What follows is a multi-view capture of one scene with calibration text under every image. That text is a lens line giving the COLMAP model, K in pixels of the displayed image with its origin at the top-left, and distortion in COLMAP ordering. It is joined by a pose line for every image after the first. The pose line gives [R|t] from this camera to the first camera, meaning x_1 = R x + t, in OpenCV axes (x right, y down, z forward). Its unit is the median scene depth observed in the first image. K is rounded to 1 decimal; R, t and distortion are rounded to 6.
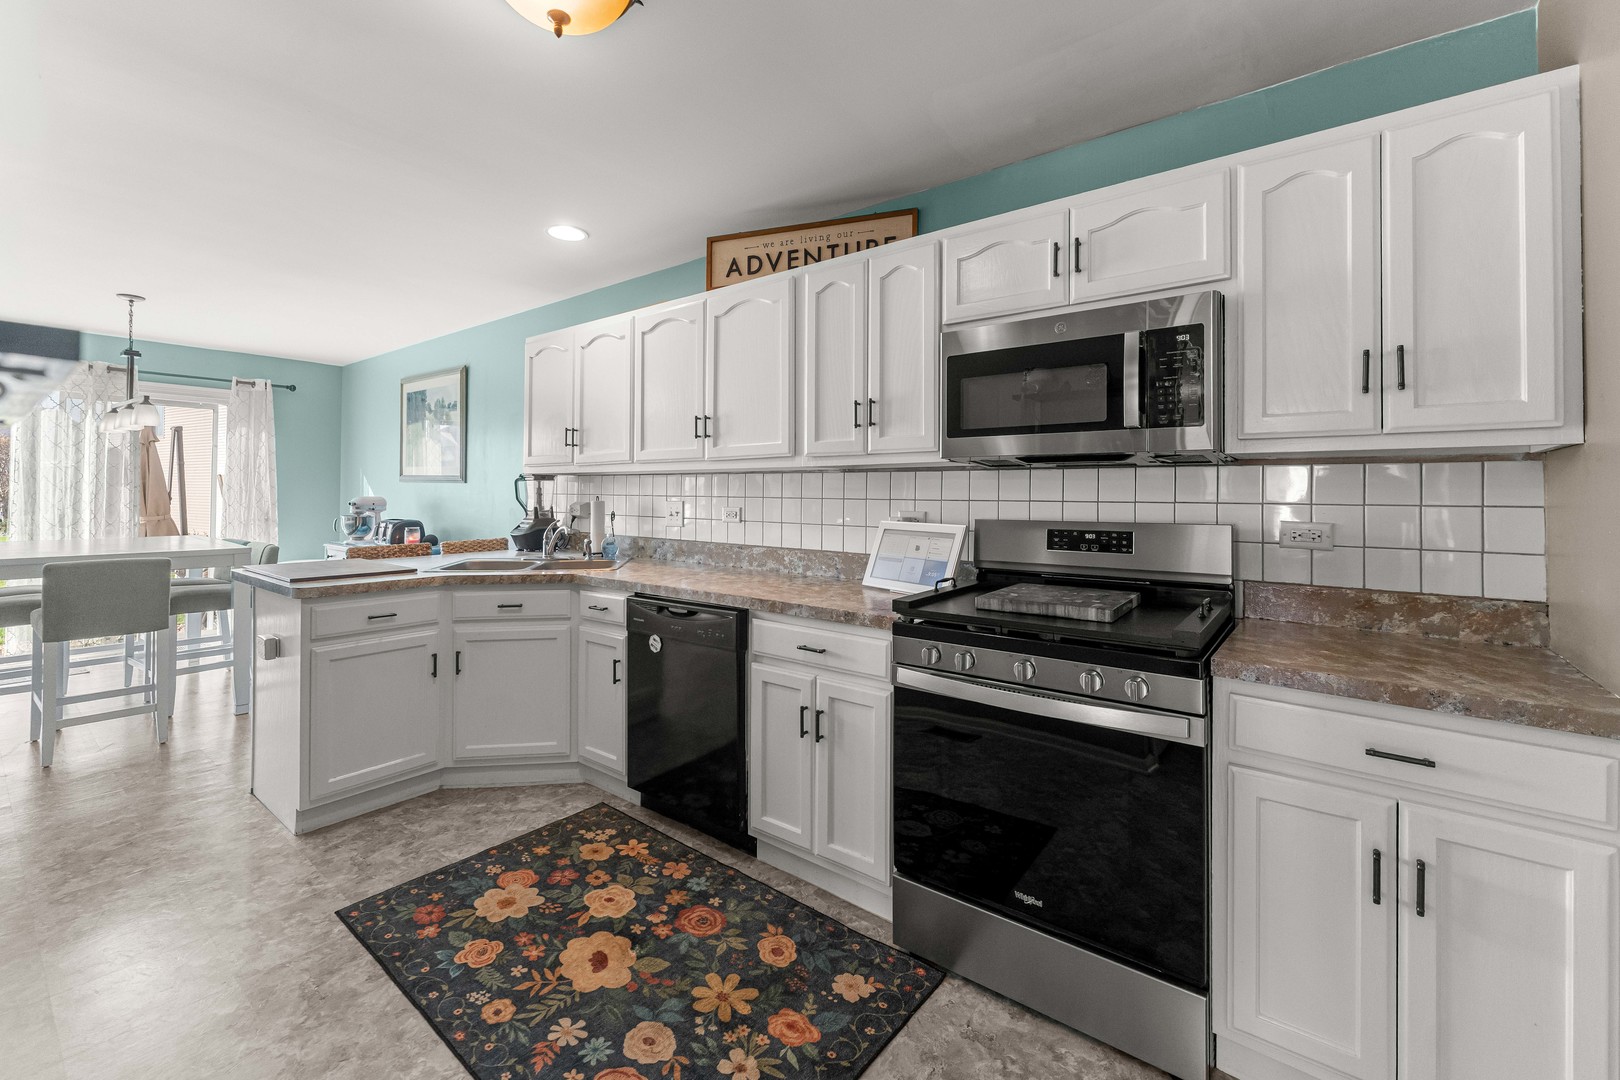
lens RADIAL K [[665.5, 0, 795.9], [0, 665.5, 491.1], [0, 0, 1]] dist [0.000738, -0.000817]
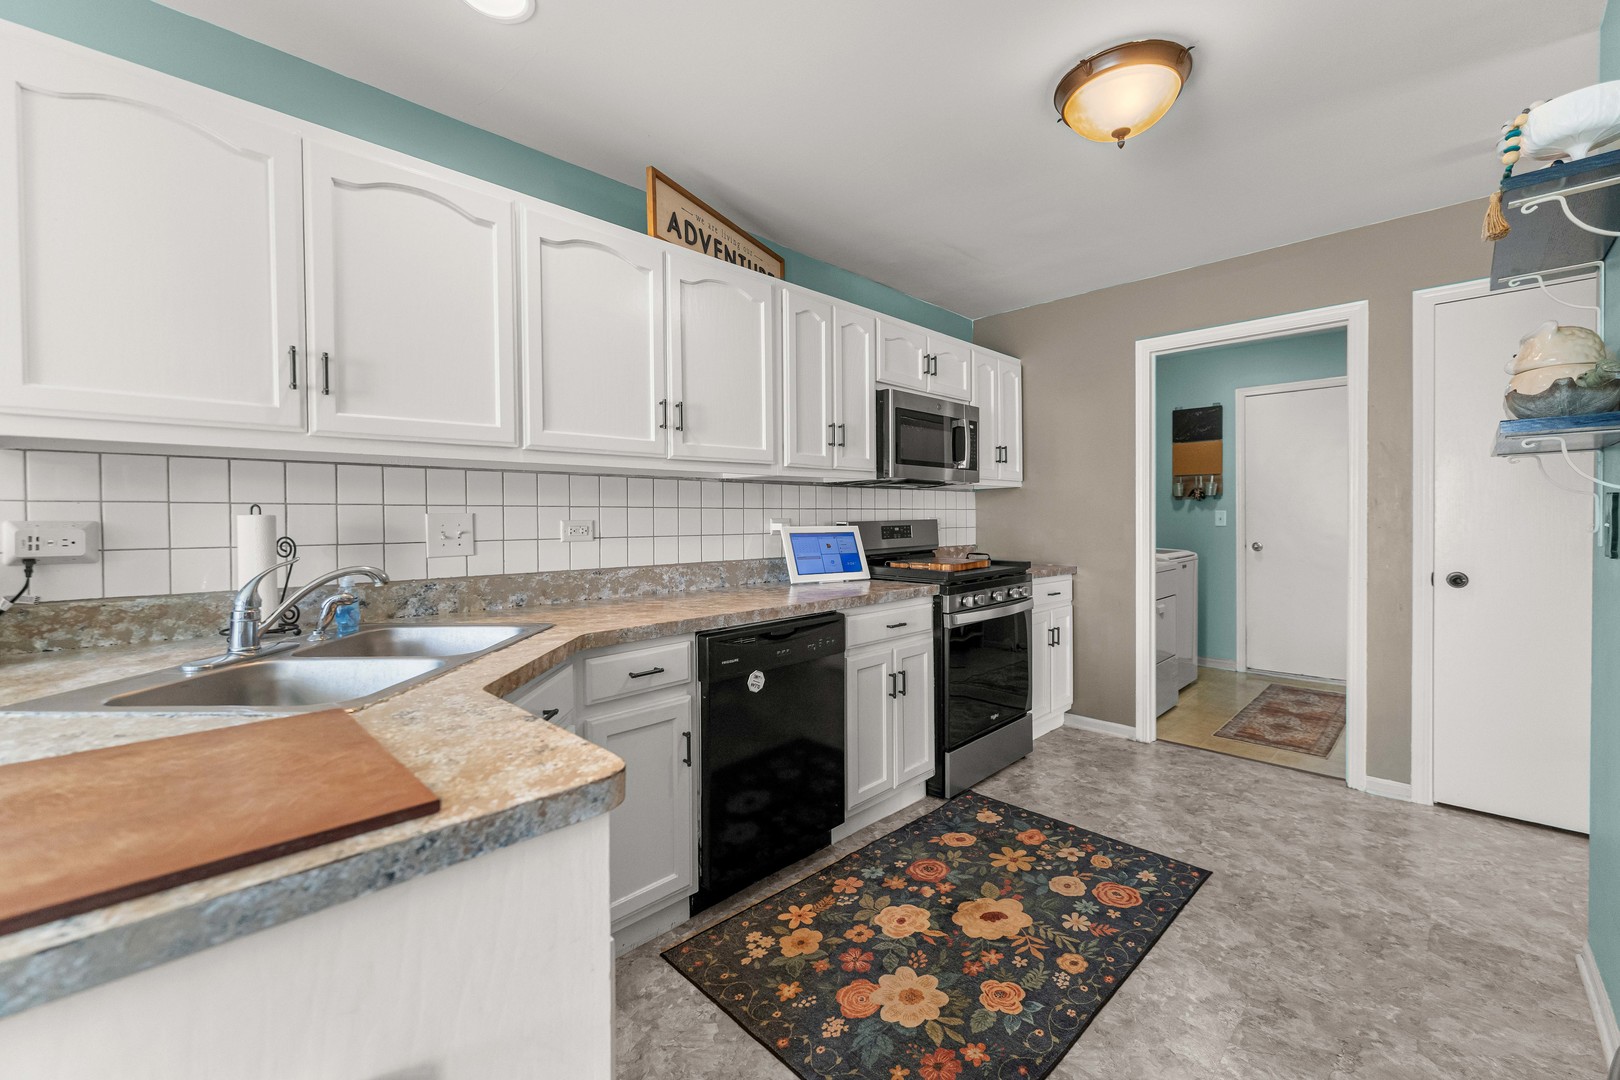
lens RADIAL K [[665.5, 0, 803.3], [0, 665.5, 532.5], [0, 0, 1]] dist [0.000738, -0.000817]
pose [[0.123533, -0.030588, 0.991869, -1.233691], [0.004090, 0.999532, 0.030315, 0.025158], [-0.992332, 0.000312, 0.123600, 1.022905]]
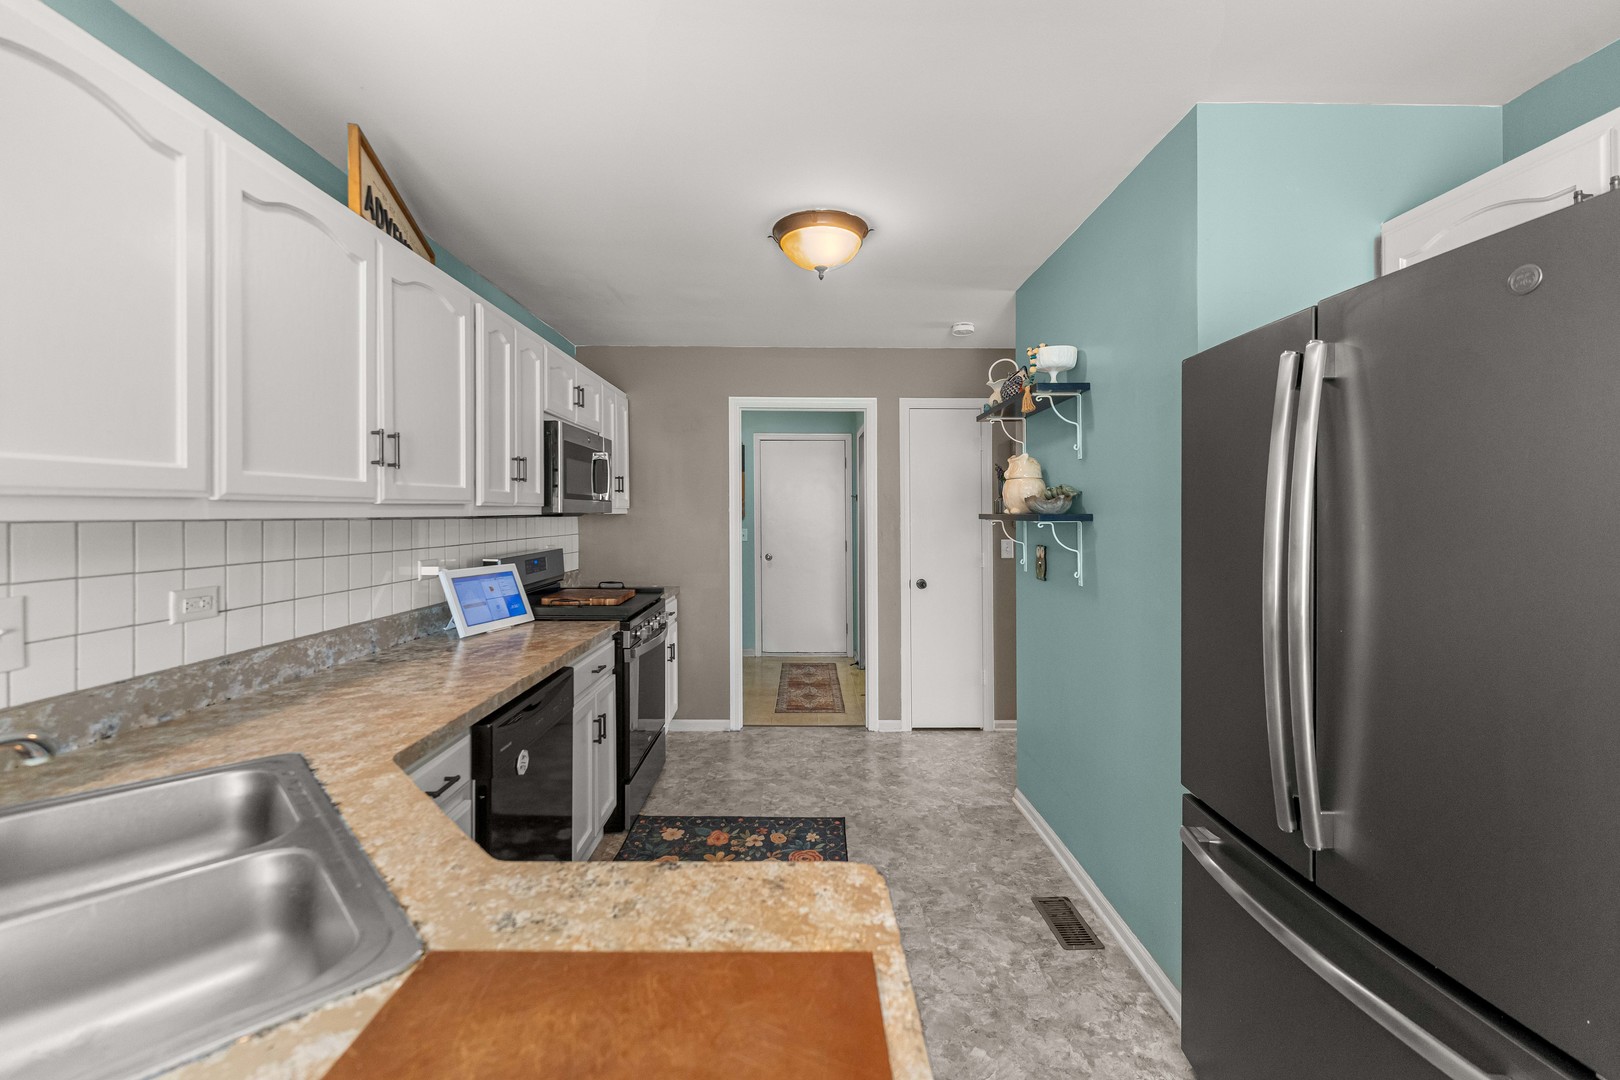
lens RADIAL K [[665.5, 0, 804.7], [0, 665.5, 512.9], [0, 0, 1]] dist [0.000738, -0.000817]
pose [[-0.620189, -0.008388, 0.784407, -1.180669], [-0.010112, 0.999945, 0.002698, -0.058849], [-0.784387, -0.006258, -0.620240, 1.474072]]
